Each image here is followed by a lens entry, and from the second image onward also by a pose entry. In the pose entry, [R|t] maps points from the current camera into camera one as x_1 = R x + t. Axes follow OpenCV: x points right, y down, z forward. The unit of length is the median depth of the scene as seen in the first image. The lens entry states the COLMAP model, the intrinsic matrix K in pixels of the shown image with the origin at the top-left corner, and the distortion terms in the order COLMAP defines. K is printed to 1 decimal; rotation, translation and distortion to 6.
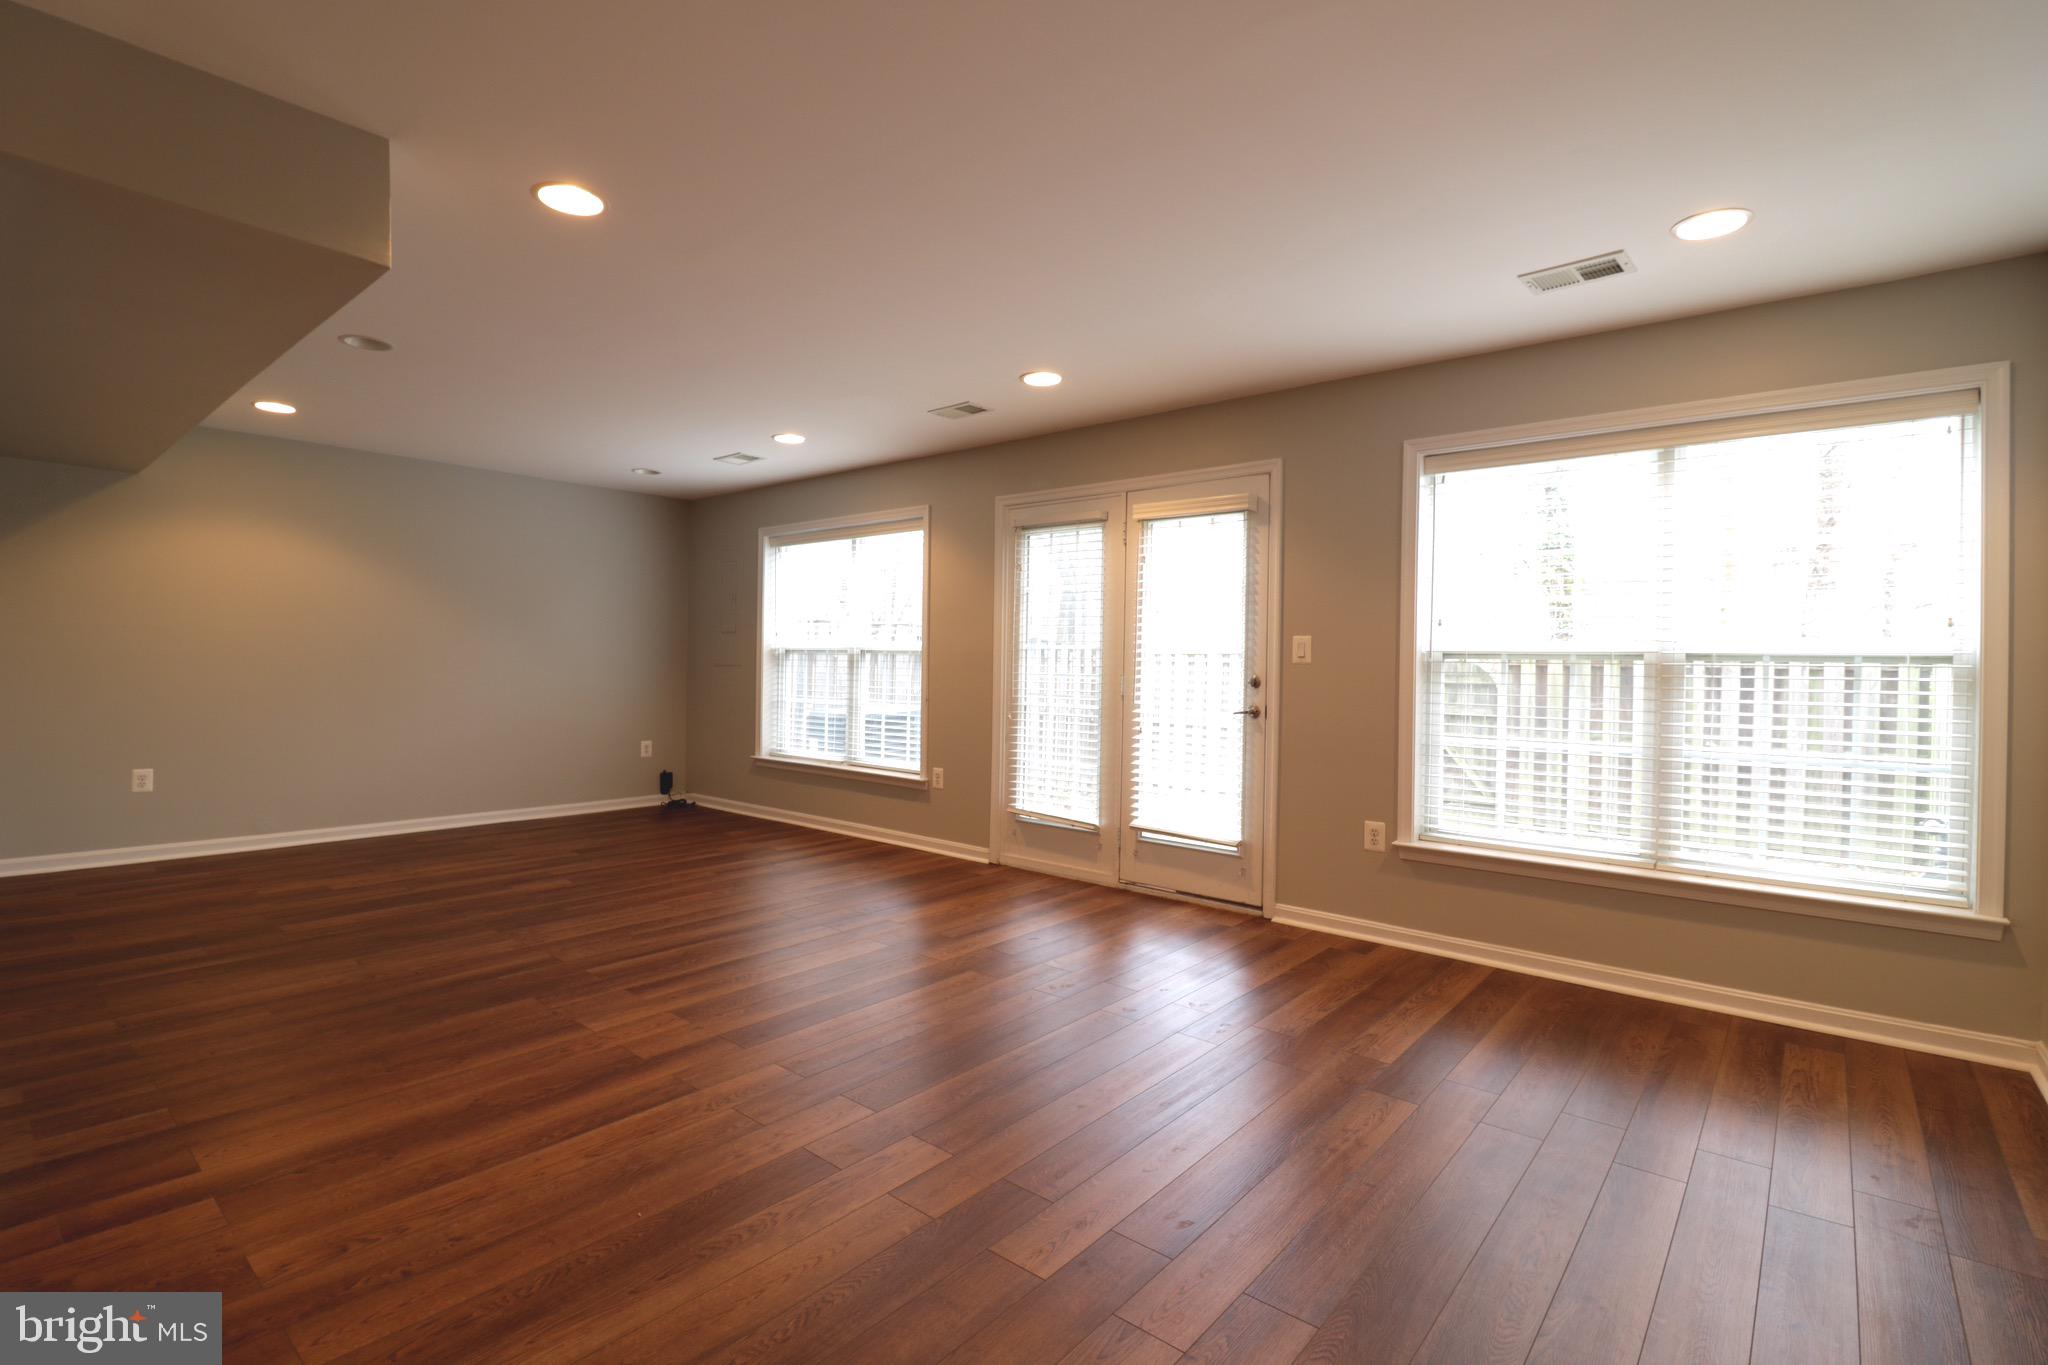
lens RADIAL K [[949.5, 0, 1038.3], [0, 949.5, 660.3], [0, 0, 1]] dist [-0.001502, -0.007297]
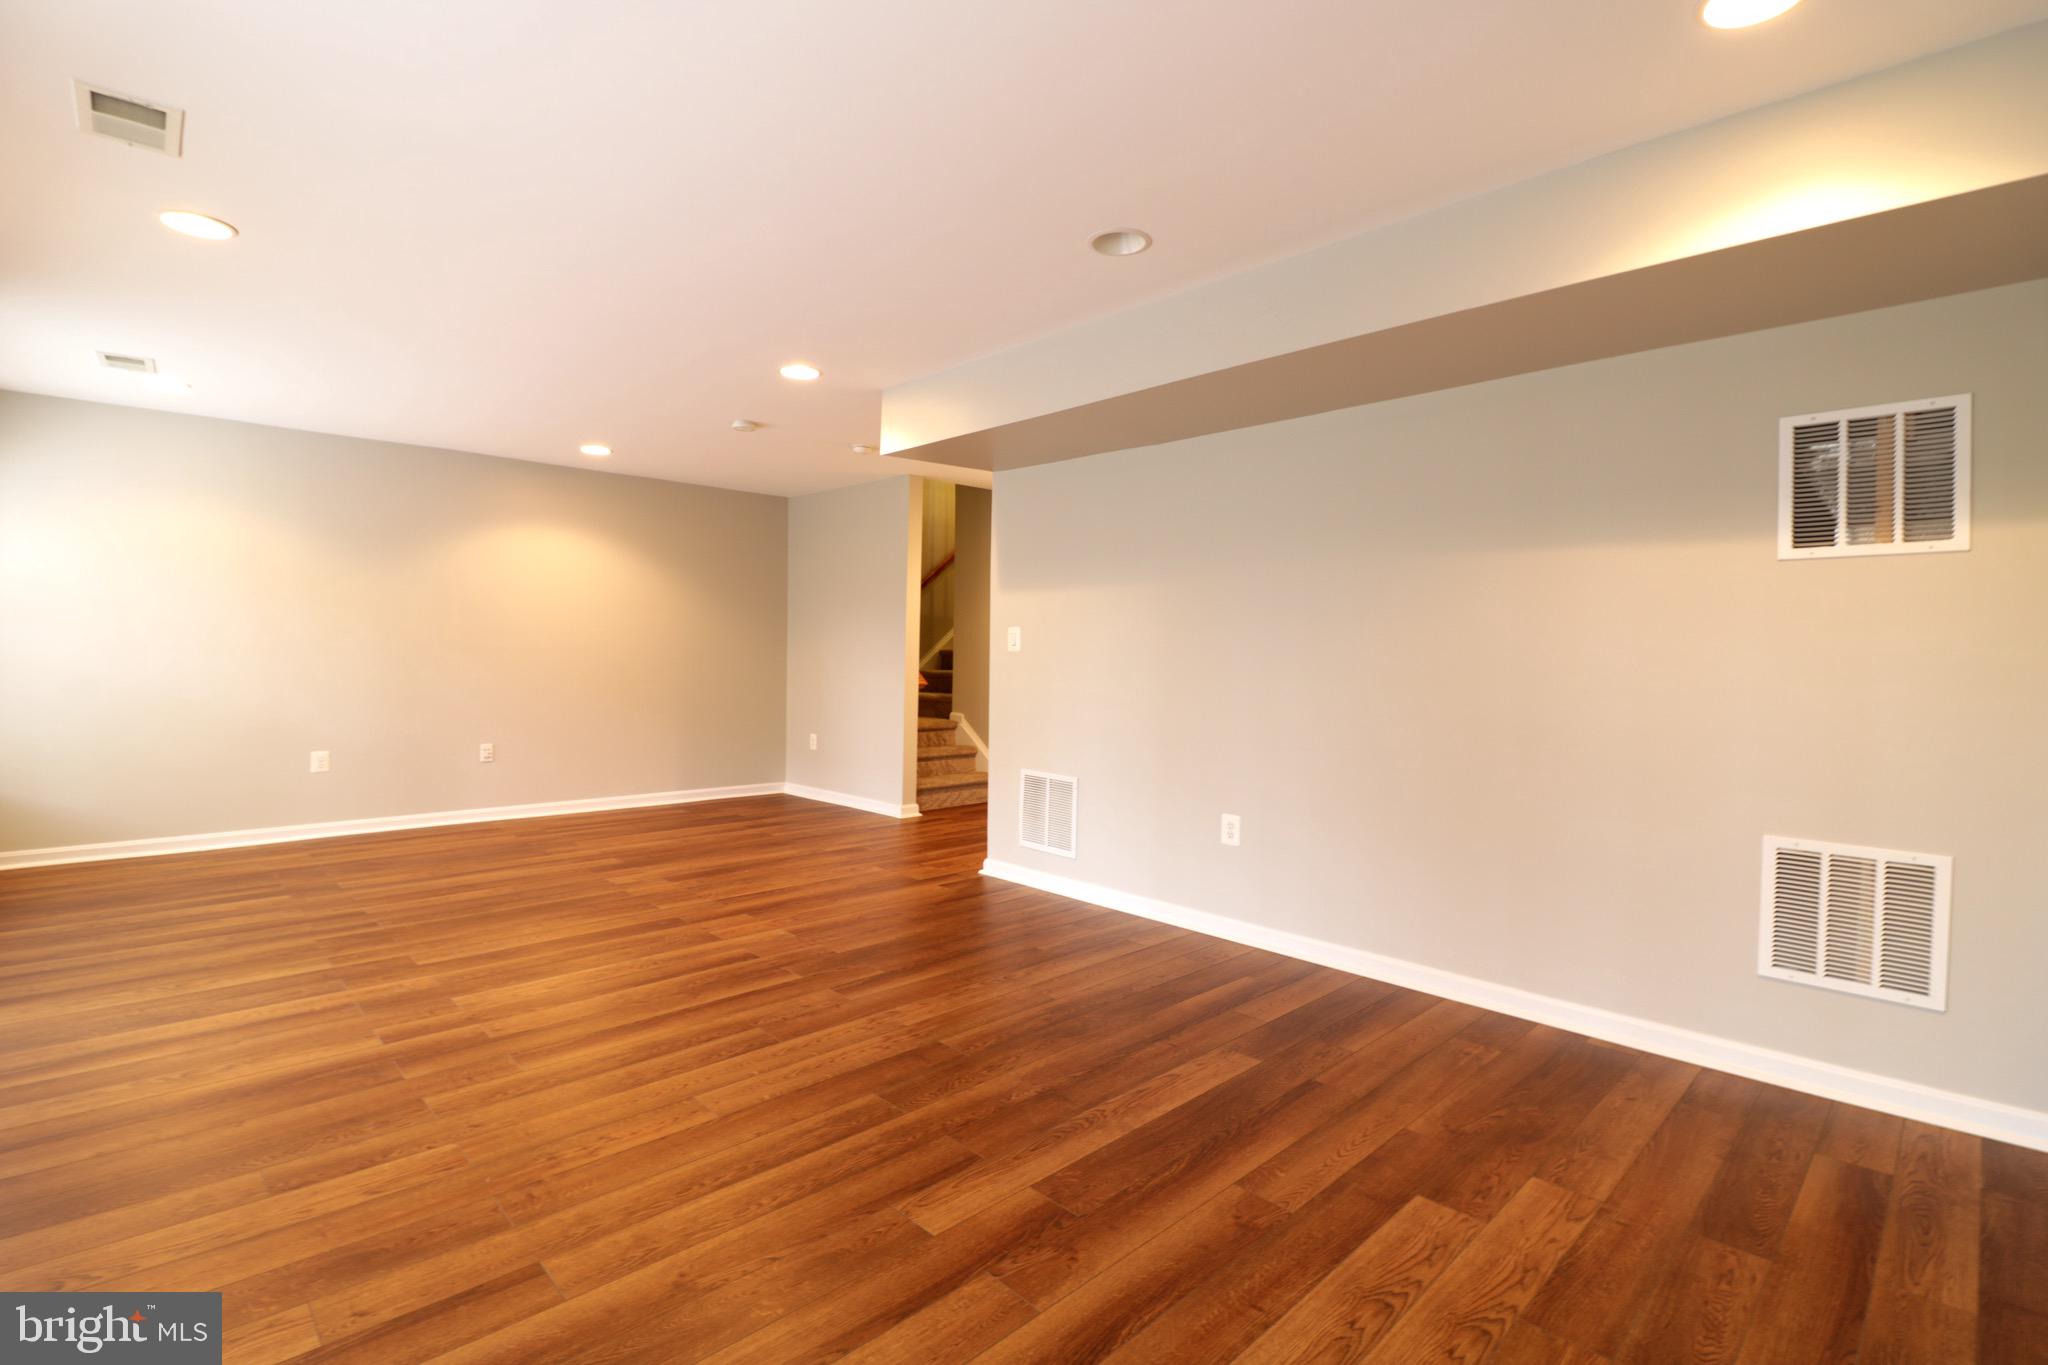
lens RADIAL K [[949.5, 0, 1033.9], [0, 949.5, 668.5], [0, 0, 1]] dist [-0.001502, -0.007297]
pose [[-0.994399, -0.030159, 0.101293, -0.602845], [-0.028642, 0.999455, 0.016401, -0.008460], [-0.101733, 0.013408, -0.994721, 1.455440]]
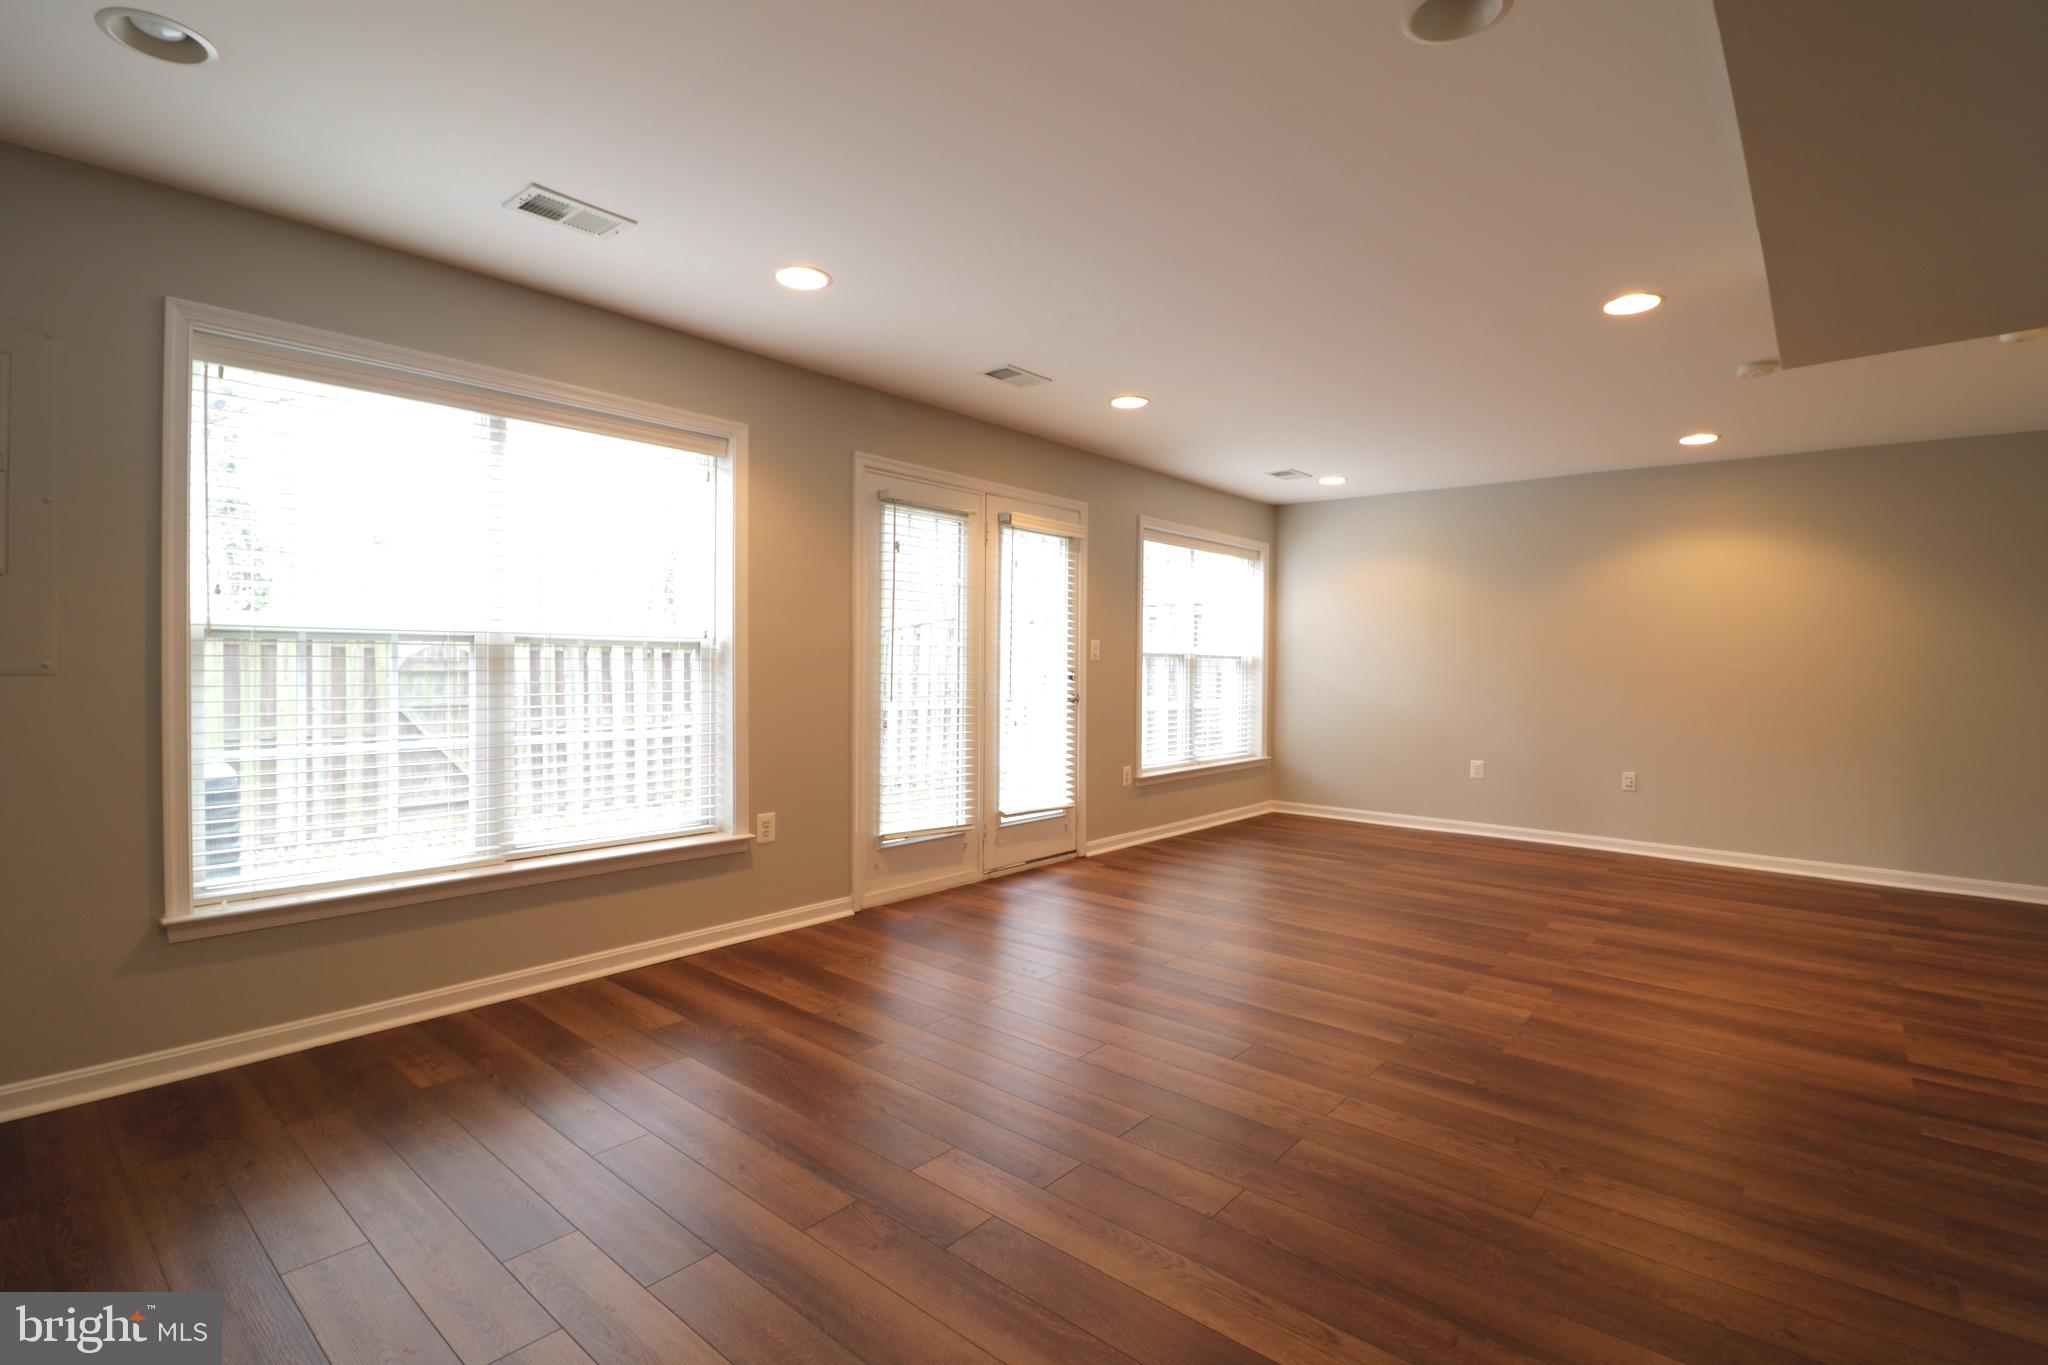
lens RADIAL K [[949.5, 0, 1018.8], [0, 949.5, 667.3], [0, 0, 1]] dist [-0.001502, -0.007297]
pose [[0.011367, -0.022191, 0.999689, -0.985114], [-0.015064, 0.999636, 0.022361, -0.014358], [-0.999822, -0.015313, 0.011029, 1.001950]]
